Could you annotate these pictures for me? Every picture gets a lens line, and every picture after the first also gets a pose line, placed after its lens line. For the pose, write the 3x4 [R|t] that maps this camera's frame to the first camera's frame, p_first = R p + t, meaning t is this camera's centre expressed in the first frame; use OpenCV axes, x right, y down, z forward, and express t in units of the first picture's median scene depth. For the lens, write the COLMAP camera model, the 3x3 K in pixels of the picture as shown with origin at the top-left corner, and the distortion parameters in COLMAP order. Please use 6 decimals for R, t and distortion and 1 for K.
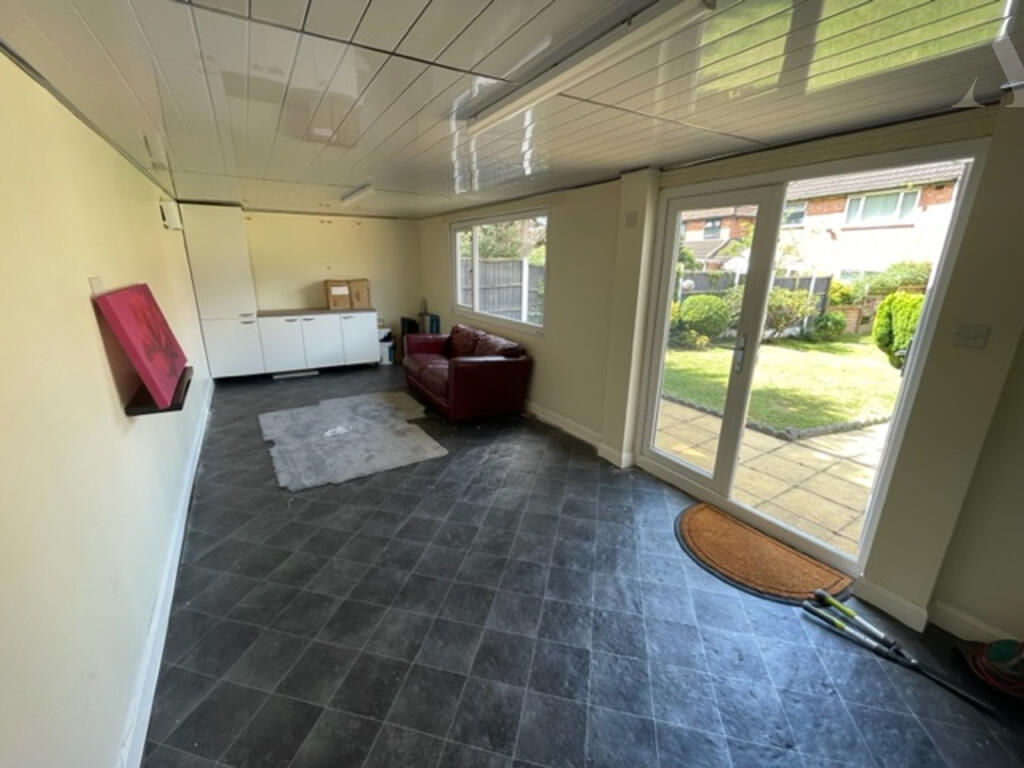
lens RADIAL K [[409.9, 0, 512.0], [0, 409.9, 384.0], [0, 0, 1]] dist [-0.011582, 0.000011]
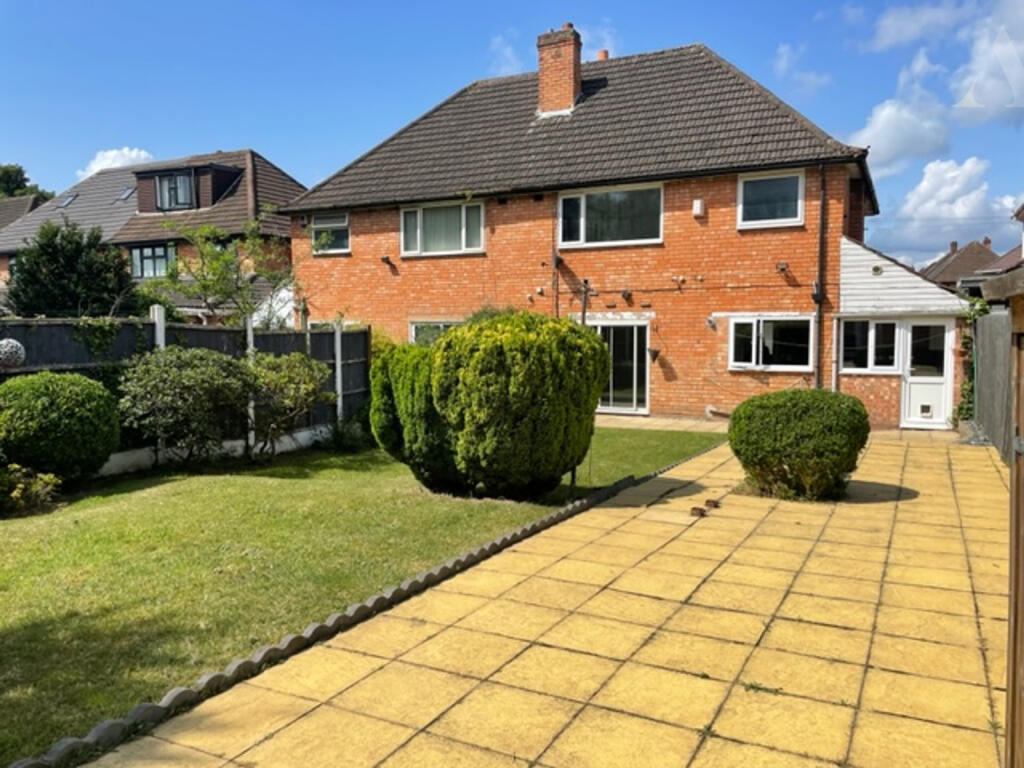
lens RADIAL K [[806.5, 0, 512.0], [0, 806.5, 384.0], [0, 0, 1]] dist [0.004720, 0.000405]
pose [[0.747841, -0.060224, 0.661141, 0.158603], [0.199194, 0.970347, -0.136926, -0.002755], [-0.633290, 0.234094, 0.737661, 0.065455]]
